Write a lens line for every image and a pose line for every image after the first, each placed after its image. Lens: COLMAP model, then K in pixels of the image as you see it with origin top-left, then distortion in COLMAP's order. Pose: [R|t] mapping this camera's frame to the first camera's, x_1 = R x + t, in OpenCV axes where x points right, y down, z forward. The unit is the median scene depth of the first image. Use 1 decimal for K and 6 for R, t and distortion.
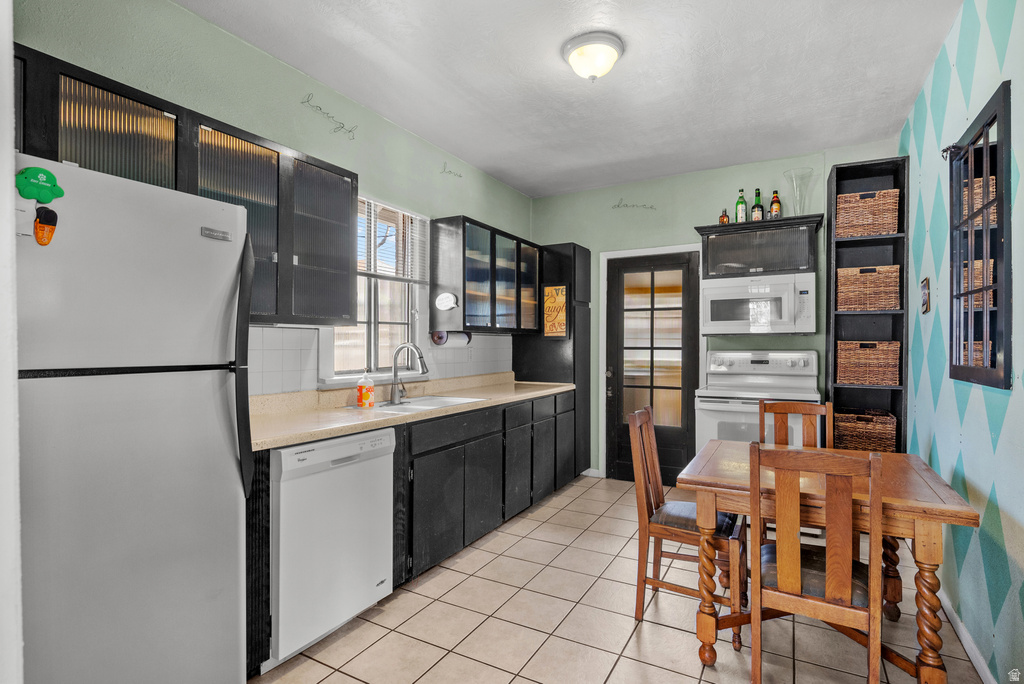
lens RADIAL K [[504.3, 0, 510.6], [0, 504.3, 343.0], [0, 0, 1]] dist [-0.002609, 0.002969]
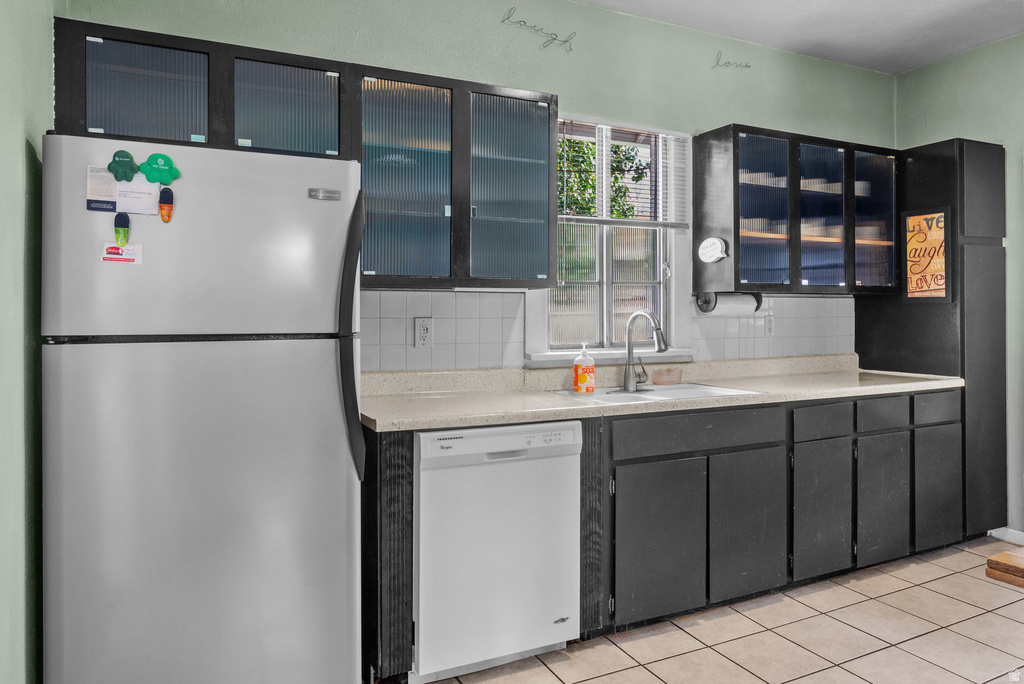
lens RADIAL K [[680.3, 0, 513.4], [0, 680.3, 306.2], [0, 0, 1]] dist [-0.003448, -0.002228]
pose [[0.825487, -0.006896, -0.564379, 0.182037], [0.003964, 0.999972, -0.006420, 0.000790], [0.564407, 0.003063, 0.825491, 0.065965]]
